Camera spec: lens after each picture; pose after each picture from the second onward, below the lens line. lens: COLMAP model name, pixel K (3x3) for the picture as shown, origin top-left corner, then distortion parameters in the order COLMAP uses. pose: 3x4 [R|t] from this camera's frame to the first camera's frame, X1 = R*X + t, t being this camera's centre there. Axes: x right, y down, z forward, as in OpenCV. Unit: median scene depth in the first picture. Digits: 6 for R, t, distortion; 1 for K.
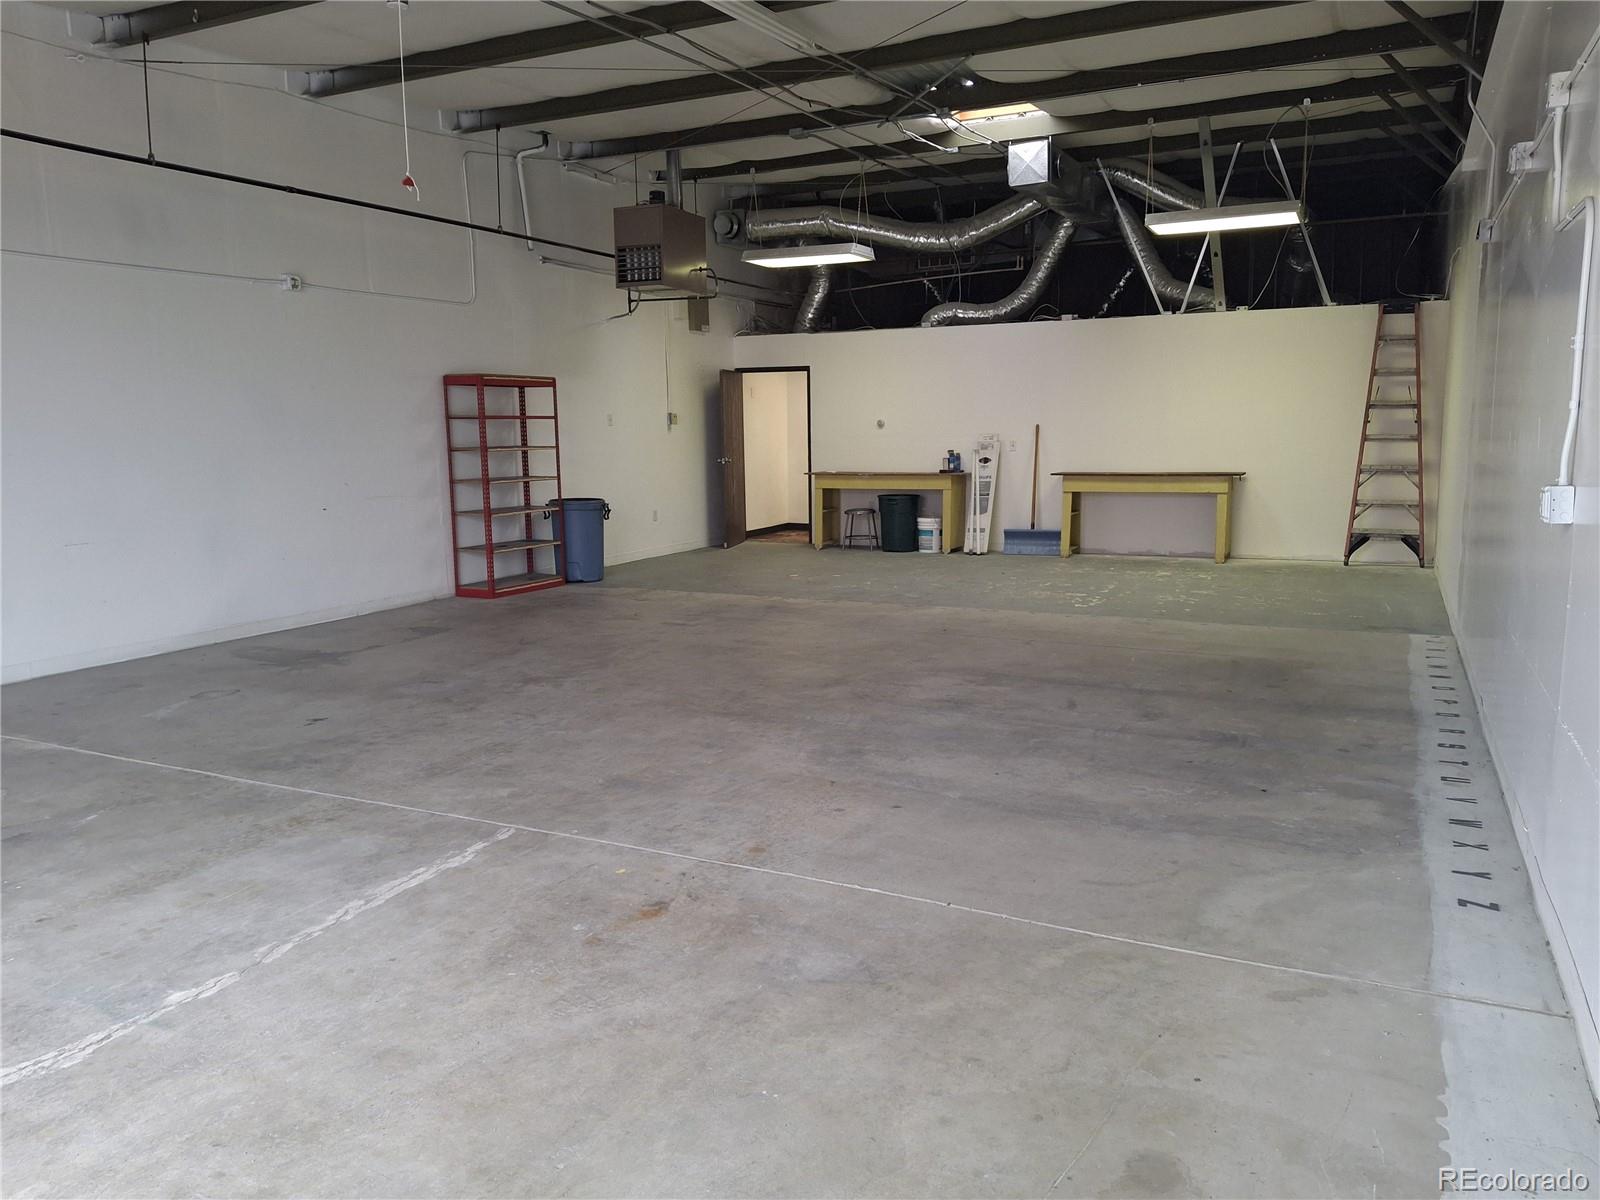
lens RADIAL K [[1193.9, 0, 800.0], [0, 1193.9, 600.0], [0, 0, 1]] dist [0.075753, -0.188460]
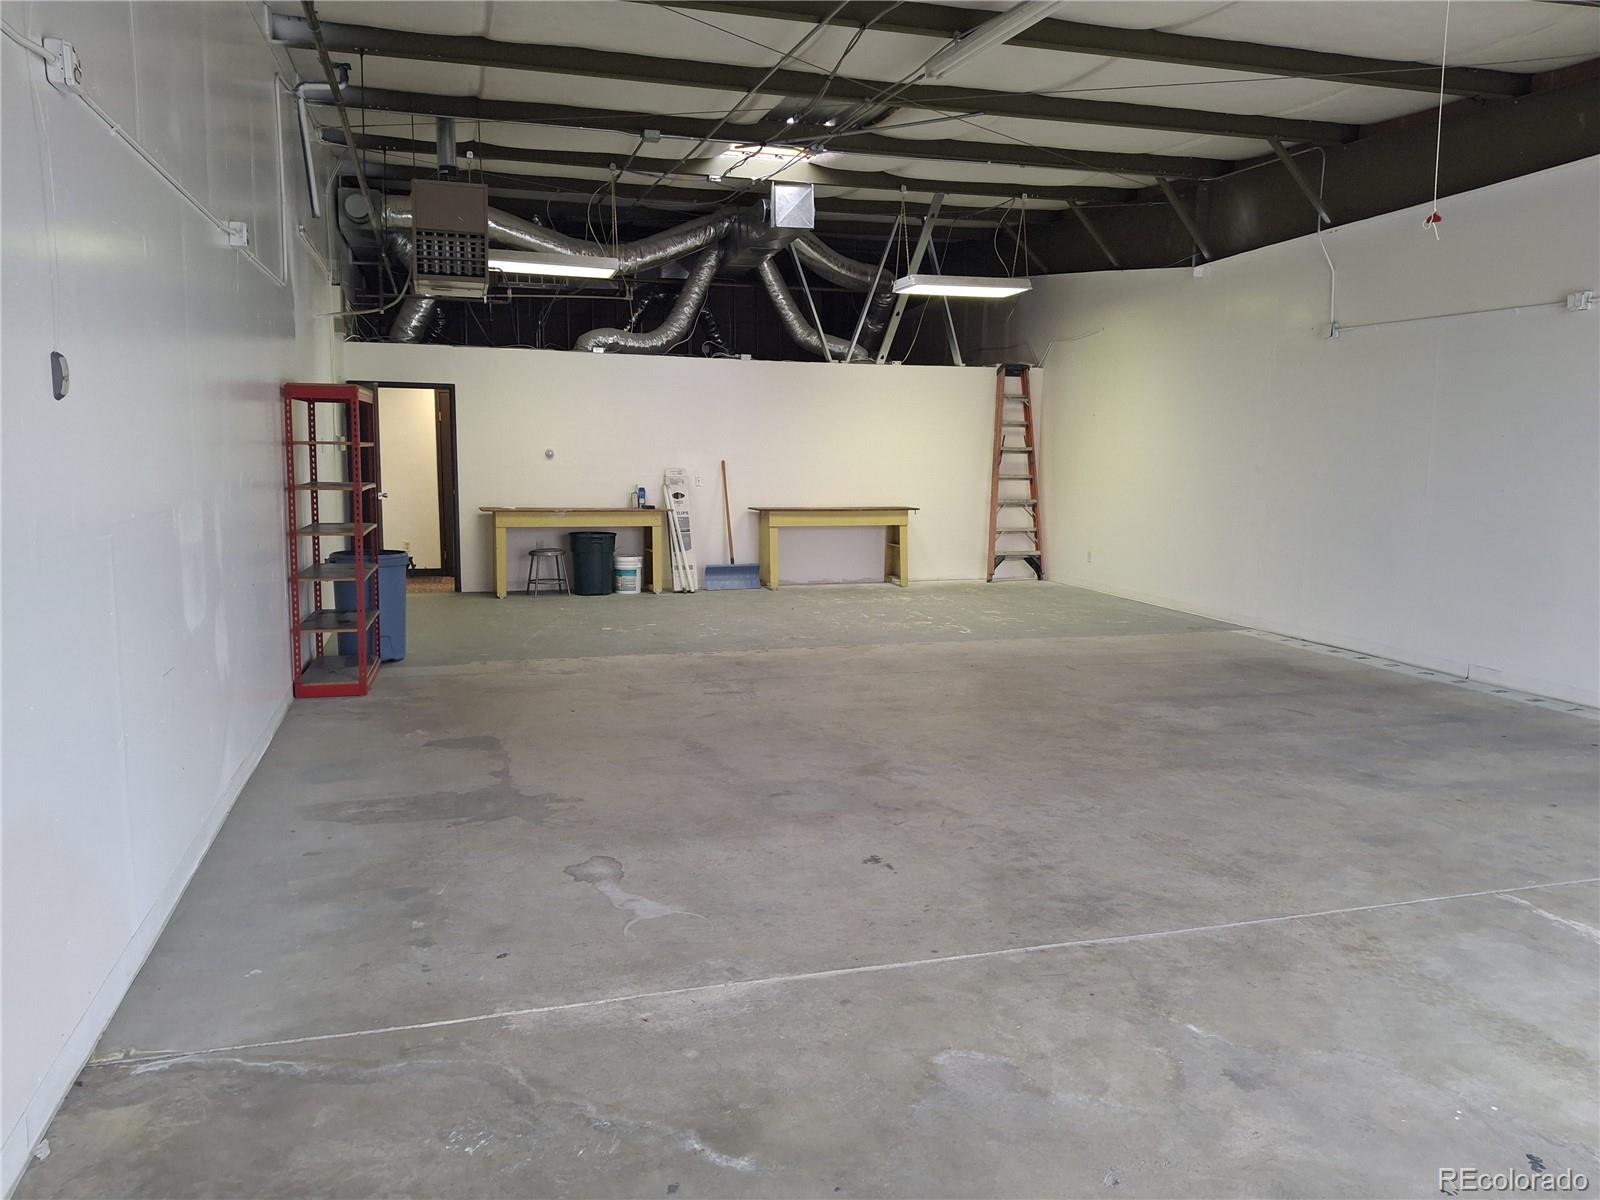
lens RADIAL K [[1189.7, 0, 838.7], [0, 1189.7, 600.2], [0, 0, 1]] dist [0.087789, -0.192515]
pose [[0.719638, -0.064411, 0.691355, -0.487676], [0.076230, 0.996998, 0.013539, -0.040106], [-0.690152, 0.042959, 0.722388, 0.244111]]
